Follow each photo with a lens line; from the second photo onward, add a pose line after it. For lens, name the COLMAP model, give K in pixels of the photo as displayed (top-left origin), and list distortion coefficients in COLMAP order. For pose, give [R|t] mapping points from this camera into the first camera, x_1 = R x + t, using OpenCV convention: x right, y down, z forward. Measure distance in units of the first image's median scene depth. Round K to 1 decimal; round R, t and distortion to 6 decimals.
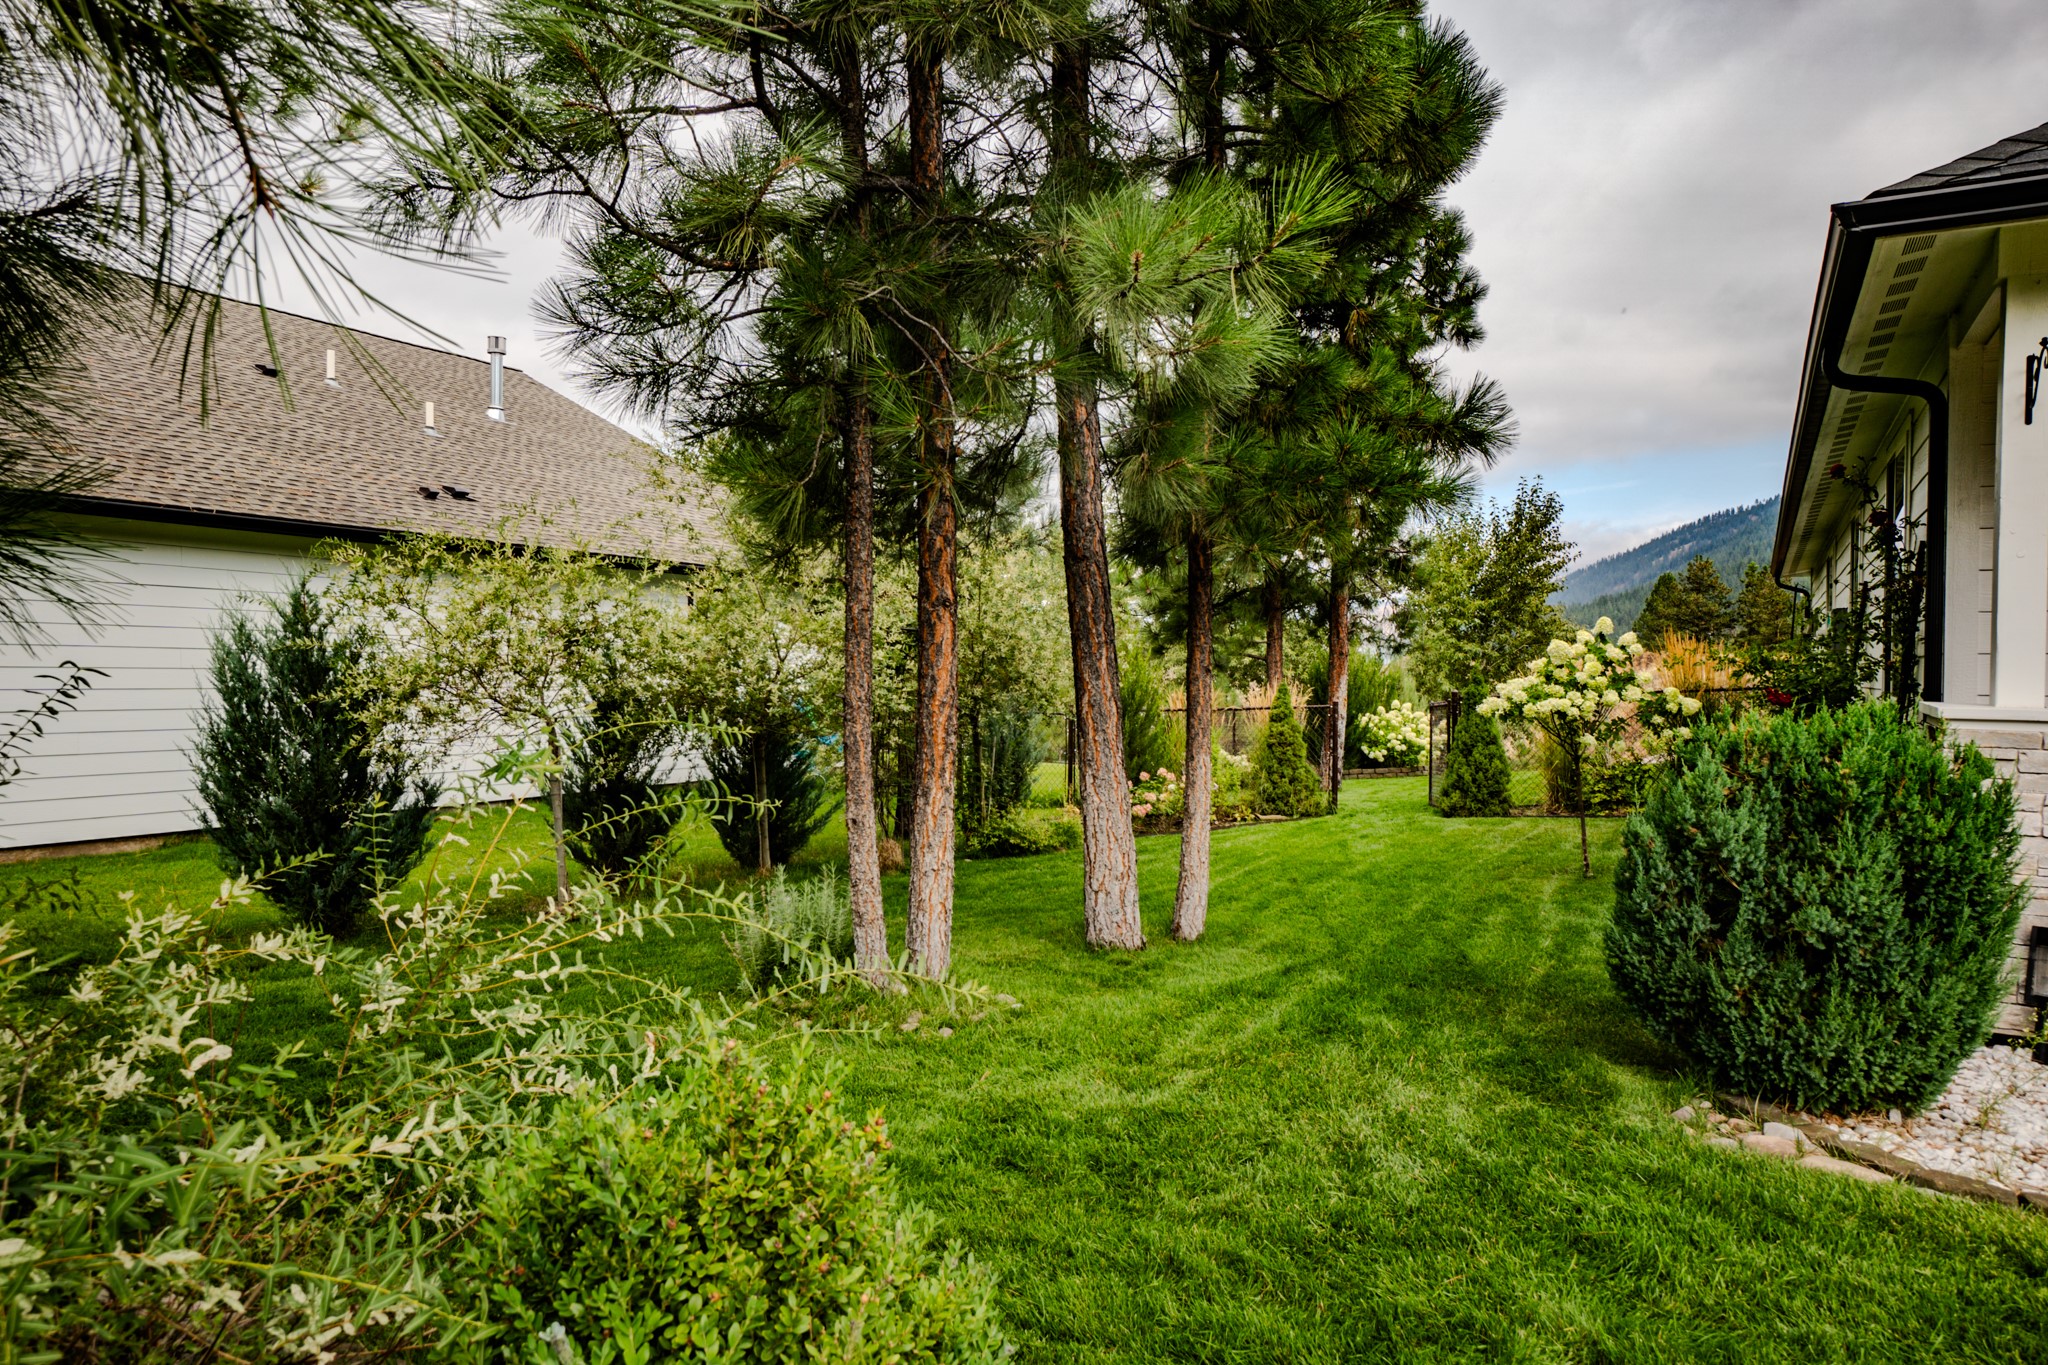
lens RADIAL K [[1360.8, 0, 1021.6], [0, 1360.8, 678.3], [0, 0, 1]] dist [0.000621, 0.020829]
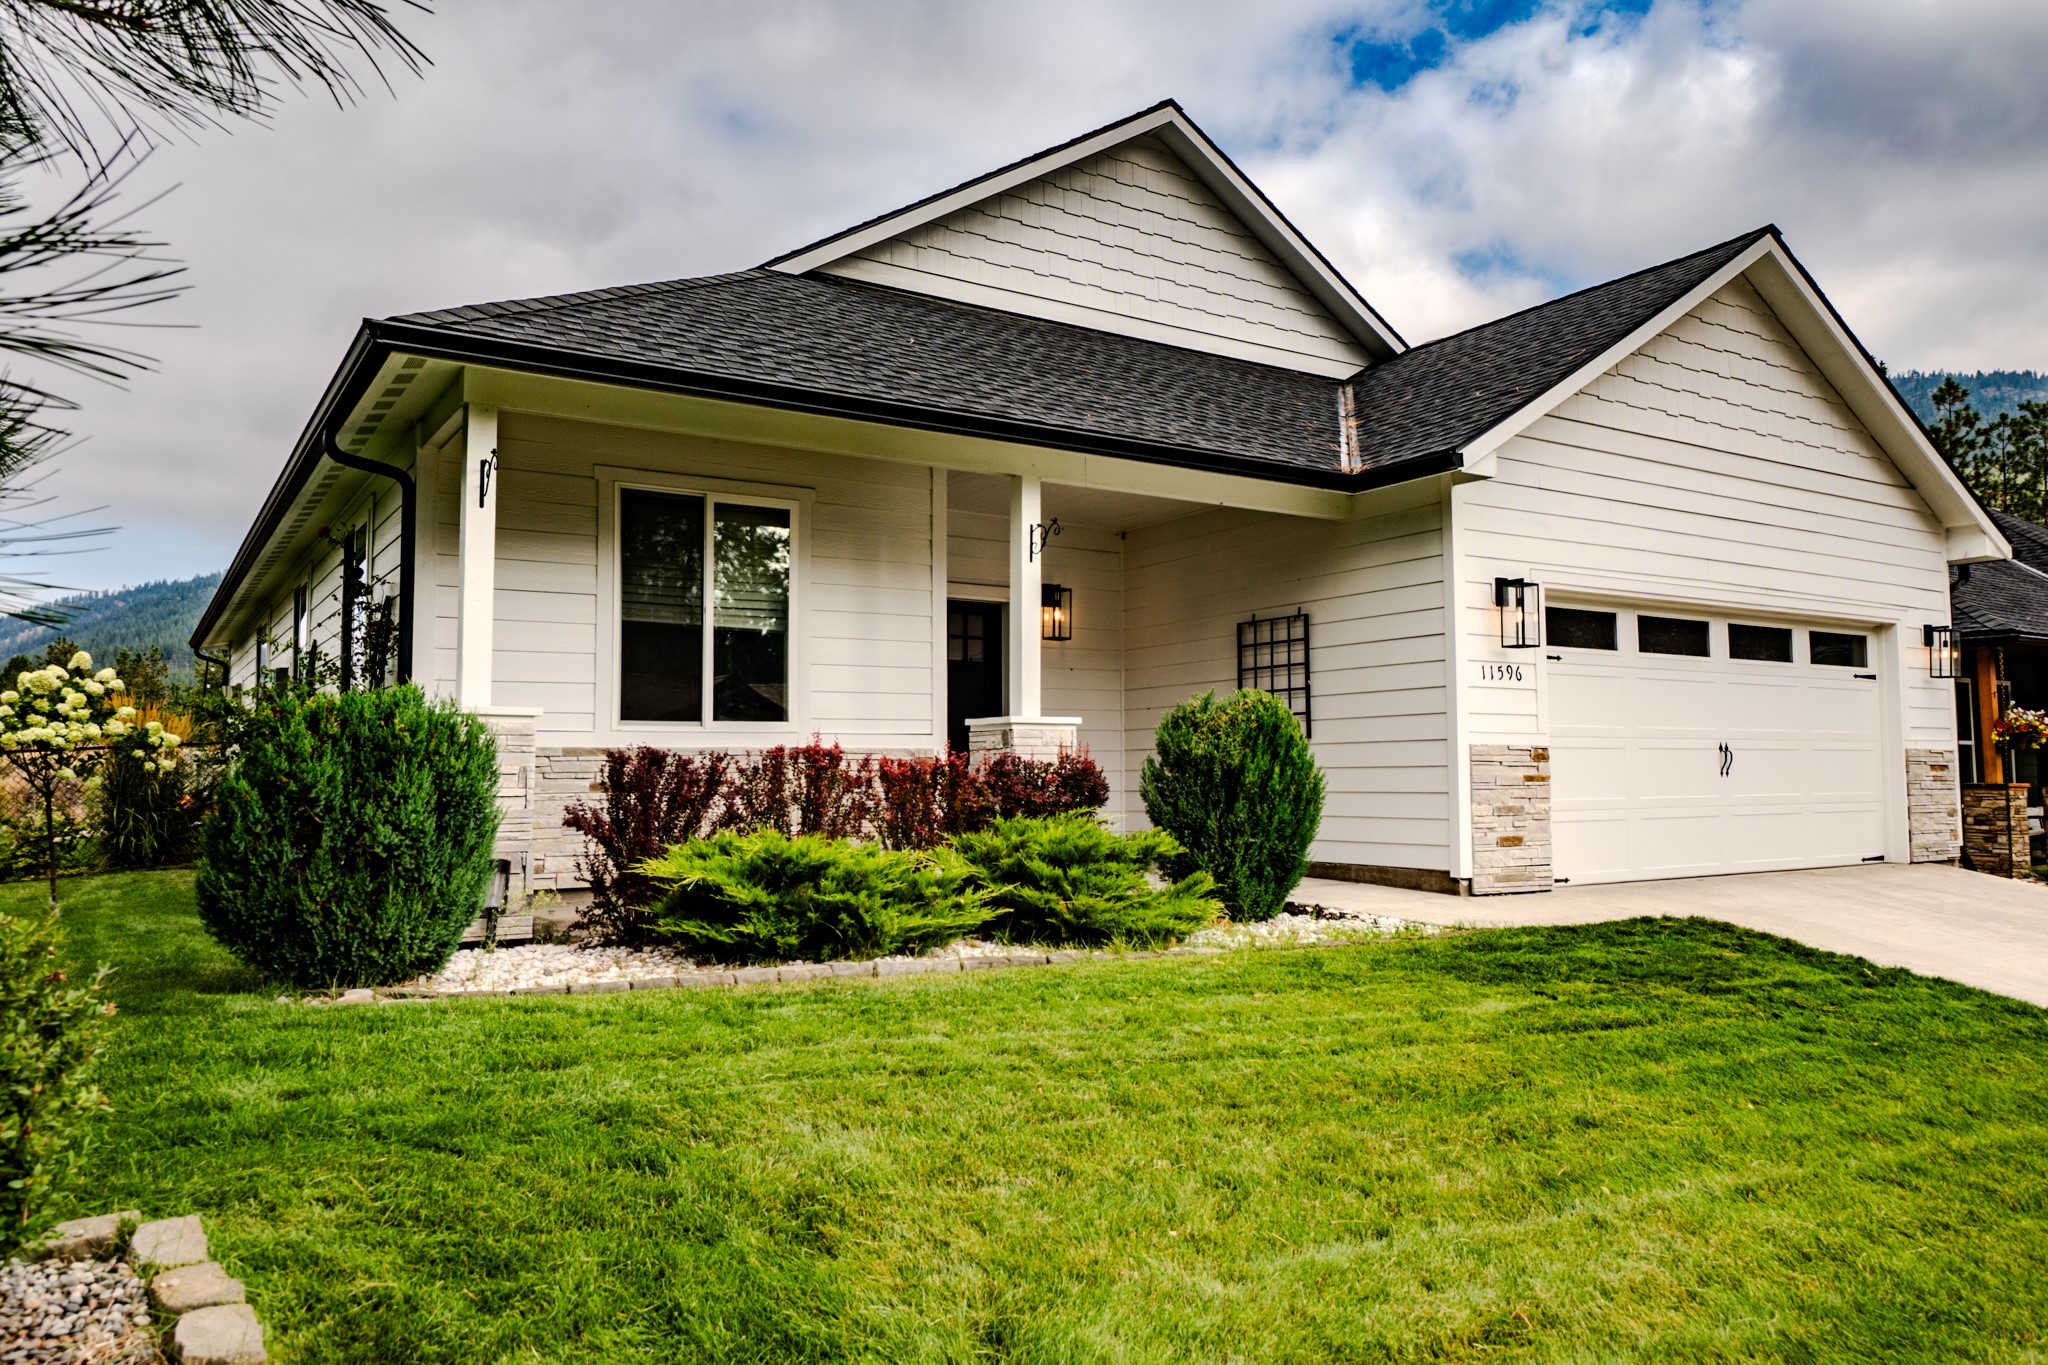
lens RADIAL K [[1404.7, 0, 1022.0], [0, 1404.7, 676.8], [0, 0, 1]] dist [0.004734, 0.005624]
pose [[0.485175, 0.045801, 0.873216, -0.311226], [0.015549, 0.998017, -0.060987, 0.105505], [-0.874279, 0.043167, 0.483501, -0.222123]]
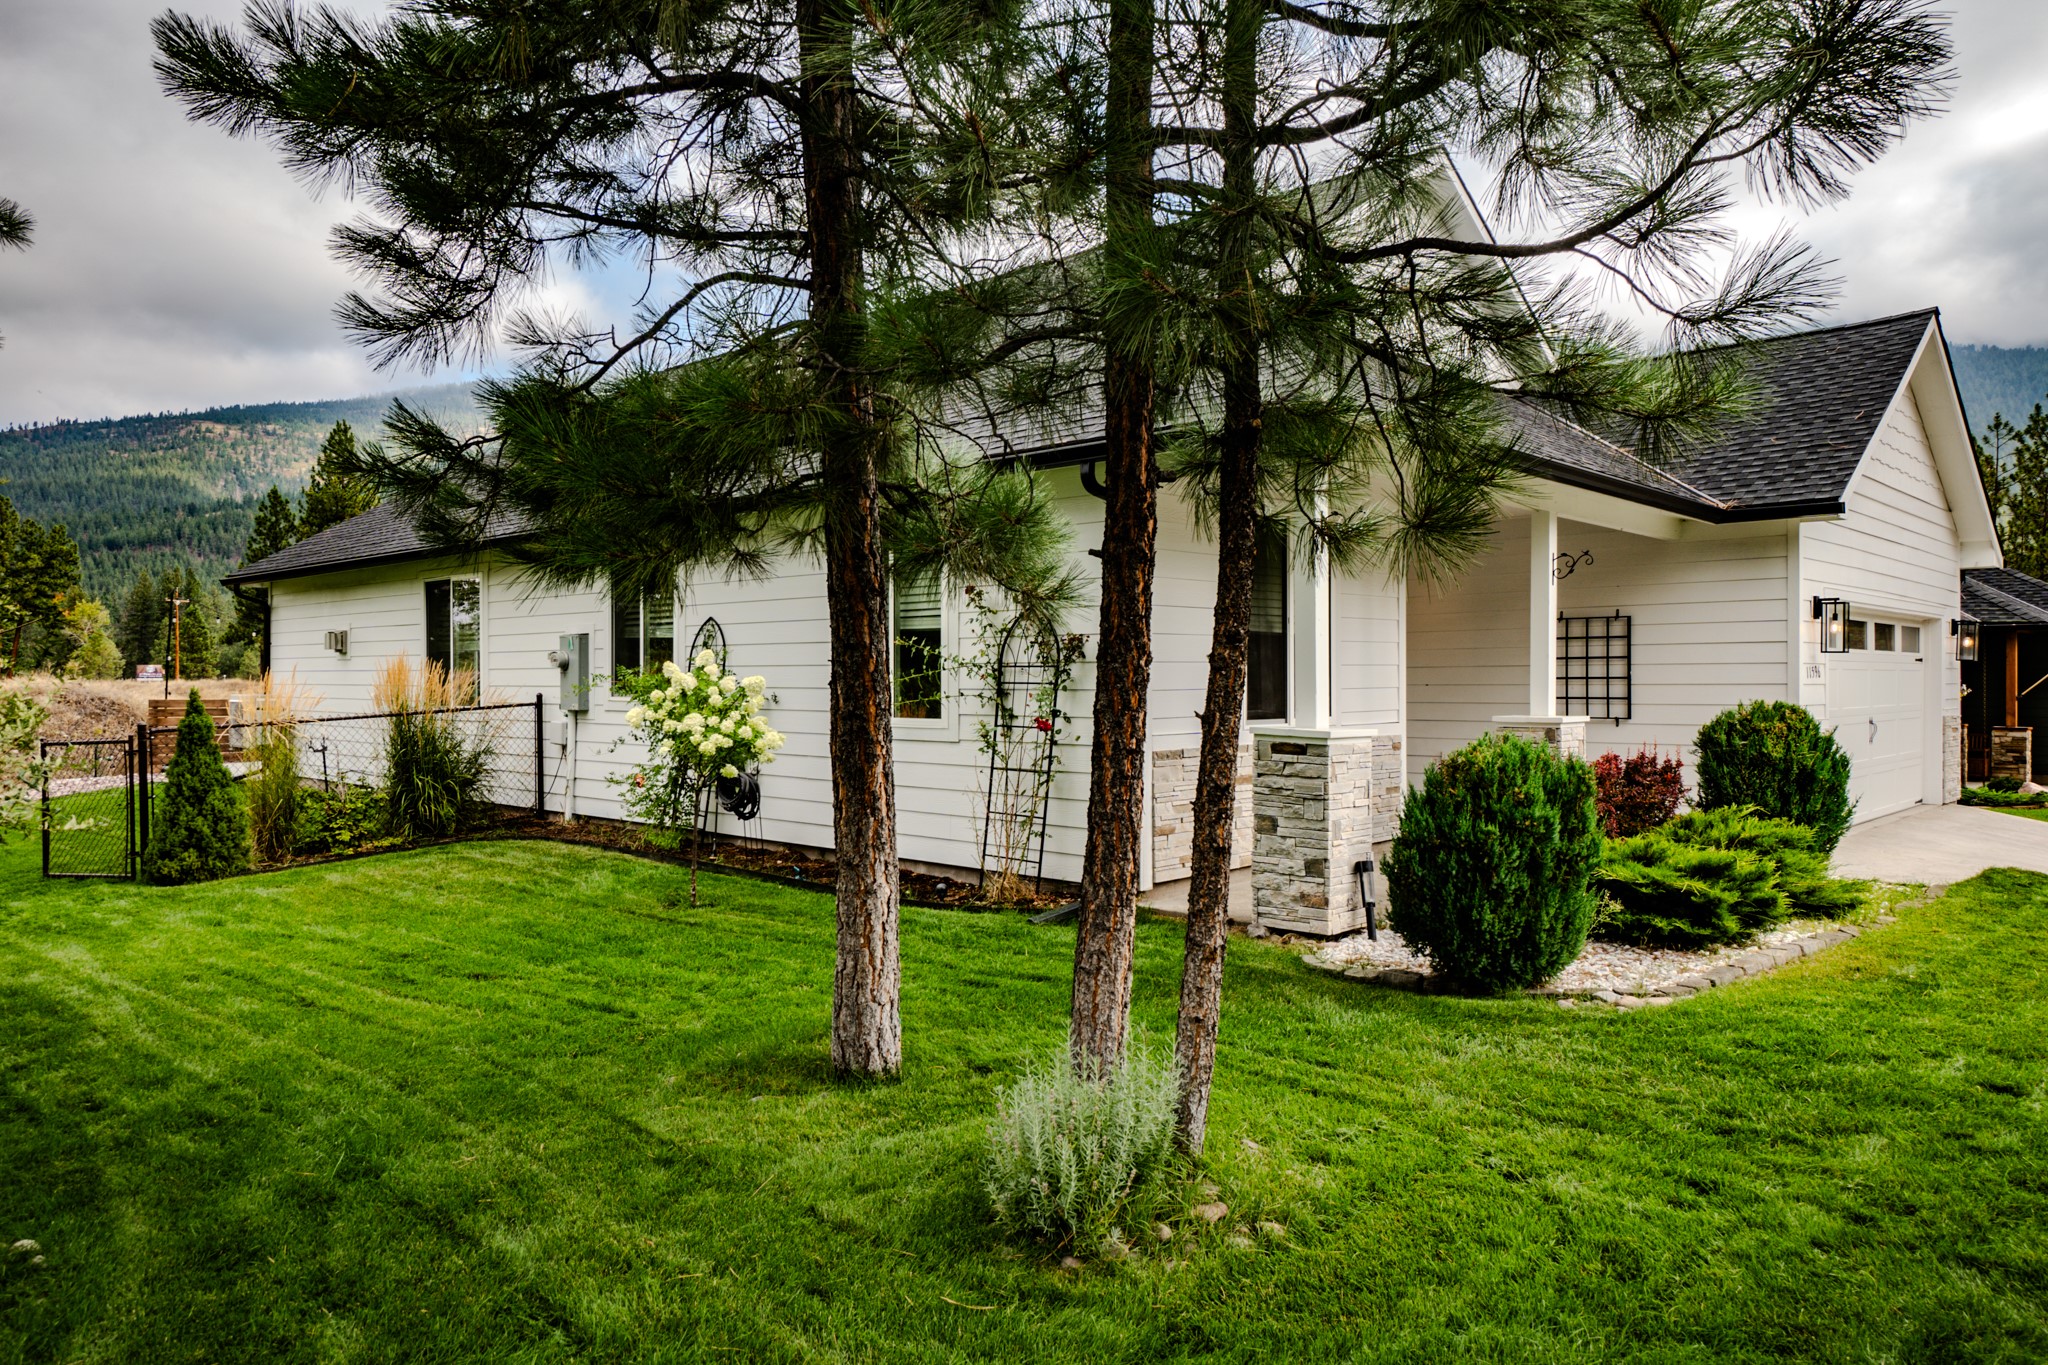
lens RADIAL K [[1360.8, 0, 1021.6], [0, 1360.8, 678.3], [0, 0, 1]] dist [0.000621, 0.020829]
pose [[0.264518, -0.011256, 0.964315, -1.112322], [0.009404, 0.999914, 0.009091, -0.068964], [-0.964335, 0.006664, 0.264601, 1.128648]]
